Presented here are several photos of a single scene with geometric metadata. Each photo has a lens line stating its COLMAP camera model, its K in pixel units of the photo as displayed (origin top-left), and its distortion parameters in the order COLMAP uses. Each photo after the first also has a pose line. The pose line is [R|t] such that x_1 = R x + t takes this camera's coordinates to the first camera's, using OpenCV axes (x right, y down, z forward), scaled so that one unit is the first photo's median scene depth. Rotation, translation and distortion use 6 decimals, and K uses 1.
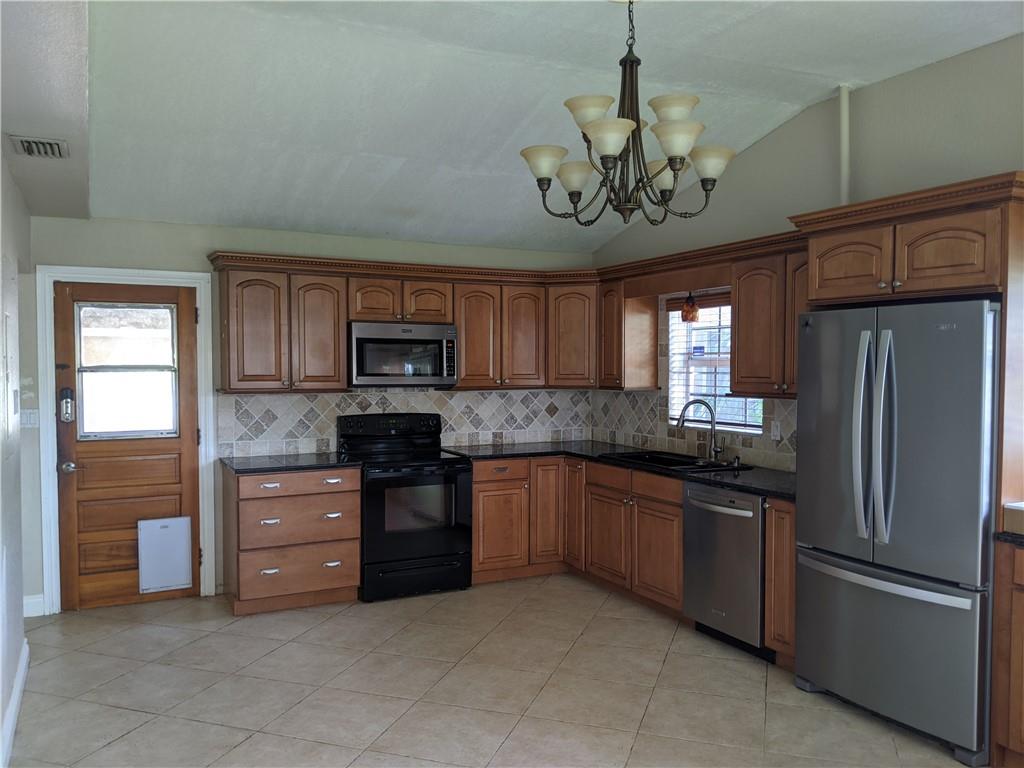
lens RADIAL K [[826.0, 0, 508.6], [0, 826.0, 396.7], [0, 0, 1]] dist [0.059929, -0.102118]
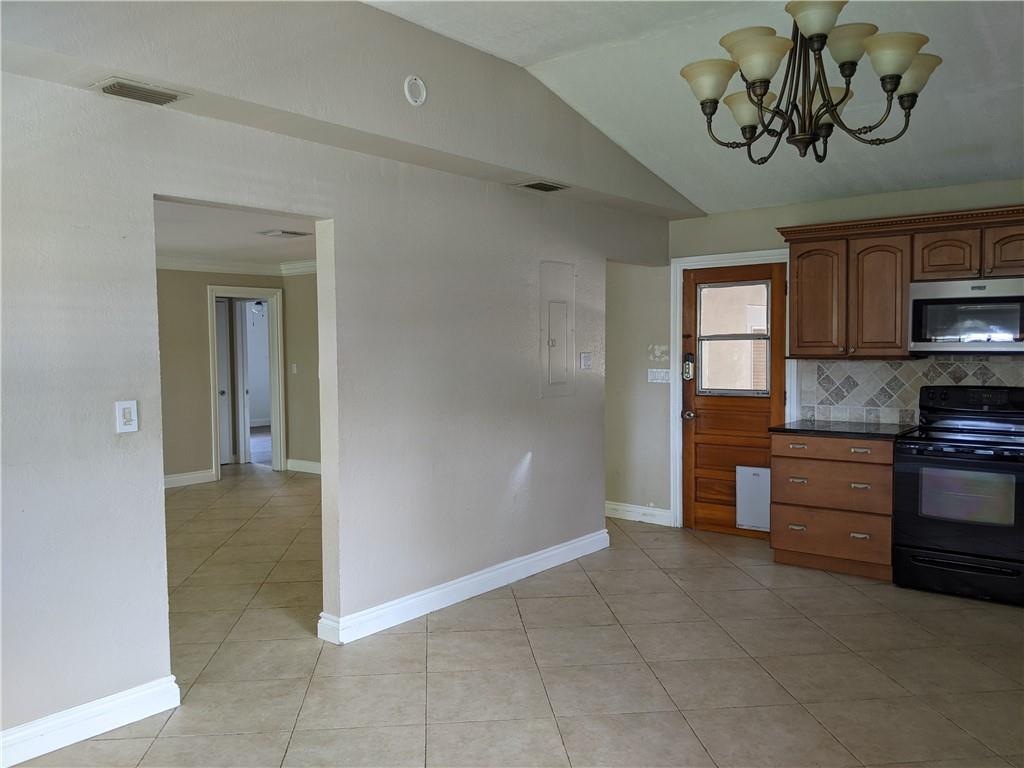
lens RADIAL K [[826.0, 0, 508.6], [0, 826.0, 396.7], [0, 0, 1]] dist [0.059929, -0.102118]
pose [[0.404278, 0.051937, -0.913160, 0.495249], [-0.025810, 0.998637, 0.045372, 0.005595], [0.914272, 0.005226, 0.405067, 0.225057]]
